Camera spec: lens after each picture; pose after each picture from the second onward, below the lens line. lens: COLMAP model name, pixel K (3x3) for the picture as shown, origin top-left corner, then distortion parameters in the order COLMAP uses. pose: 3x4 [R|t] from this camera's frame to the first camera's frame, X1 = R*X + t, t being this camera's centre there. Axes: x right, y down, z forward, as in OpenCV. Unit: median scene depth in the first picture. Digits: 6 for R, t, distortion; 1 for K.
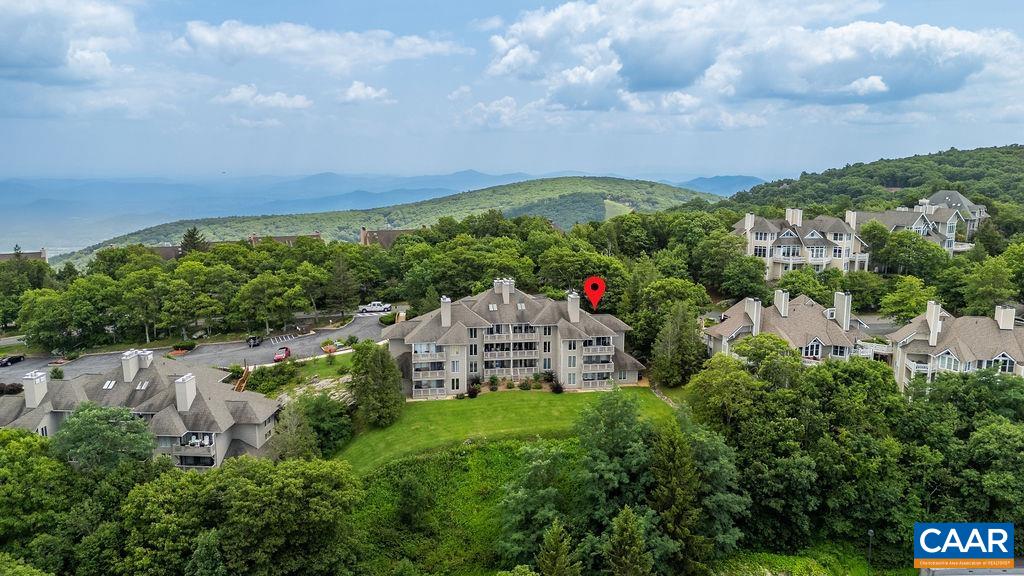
lens RADIAL K [[750.3, 0, 512.8], [0, 750.3, 292.7], [0, 0, 1]] dist [0.068598, -0.059701]
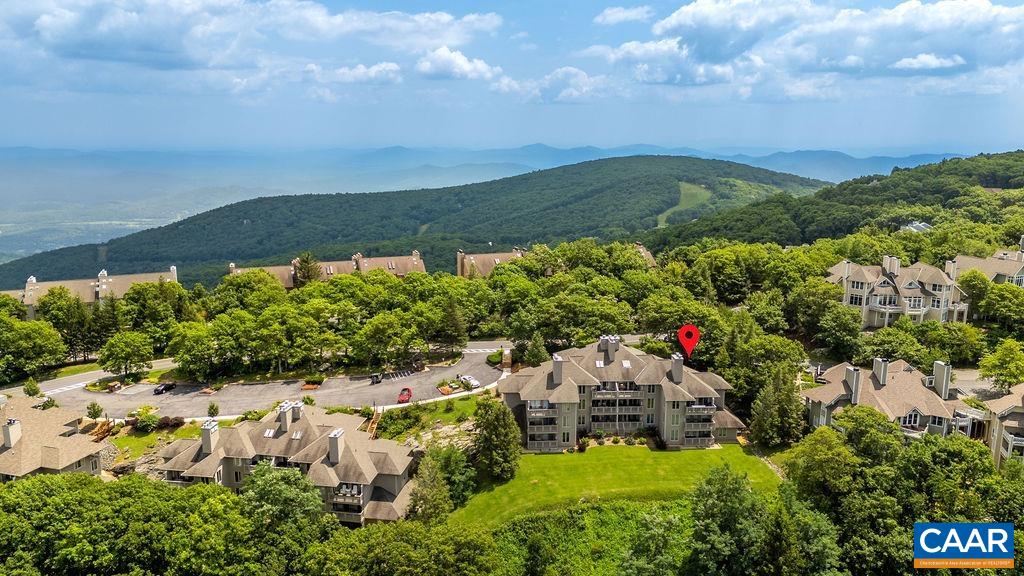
lens RADIAL K [[750.3, 0, 516.8], [0, 750.3, 305.0], [0, 0, 1]] dist [0.068598, -0.059701]
pose [[0.995900, 0.019823, -0.088265, -0.053406], [-0.016601, 0.999174, 0.037084, -0.106345], [0.088927, -0.035467, 0.995406, -0.085399]]
